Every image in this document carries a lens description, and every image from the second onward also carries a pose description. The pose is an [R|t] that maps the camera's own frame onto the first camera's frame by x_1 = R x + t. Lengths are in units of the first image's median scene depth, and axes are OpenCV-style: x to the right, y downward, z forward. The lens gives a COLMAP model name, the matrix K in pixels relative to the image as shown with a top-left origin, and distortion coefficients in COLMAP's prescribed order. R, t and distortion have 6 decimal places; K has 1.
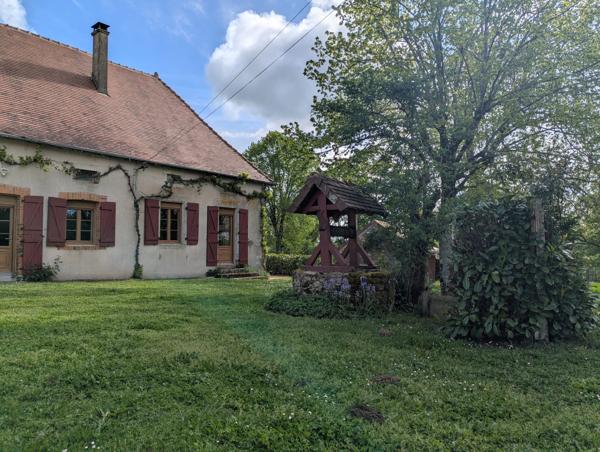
lens RADIAL K [[396.6, 0, 300.0], [0, 396.6, 226.0], [0, 0, 1]] dist [0.003906, -0.001067]
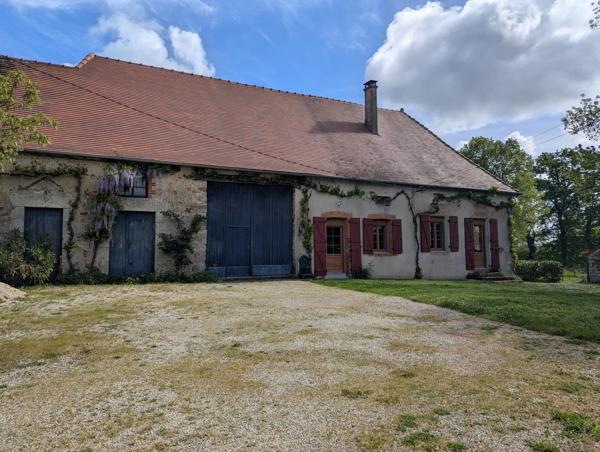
lens RADIAL K [[397.2, 0, 289.7], [0, 397.2, 222.9], [0, 0, 1]] dist [0.028873, 0.001016]
pose [[0.909646, -0.039339, -0.413517, -0.225744], [0.030077, 0.999130, -0.028887, -0.018261], [0.414294, 0.013840, 0.910038, -0.284610]]
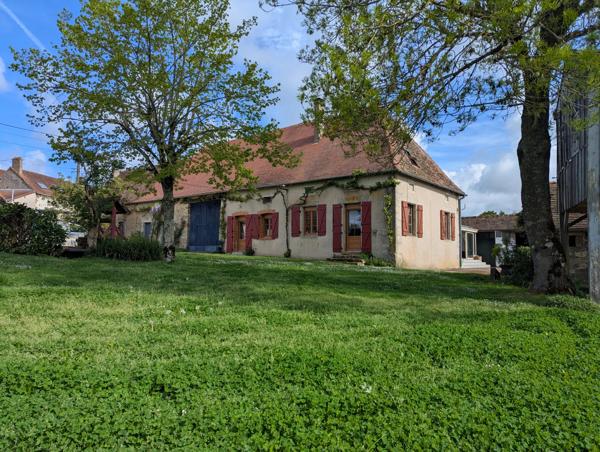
lens RADIAL K [[396.6, 0, 300.0], [0, 396.6, 226.0], [0, 0, 1]] dist [0.003906, -0.001067]
pose [[0.069360, -0.065506, -0.995439, 1.064589], [0.050549, 0.996791, -0.062073, 0.094730], [0.996310, -0.046013, 0.072448, 0.839277]]
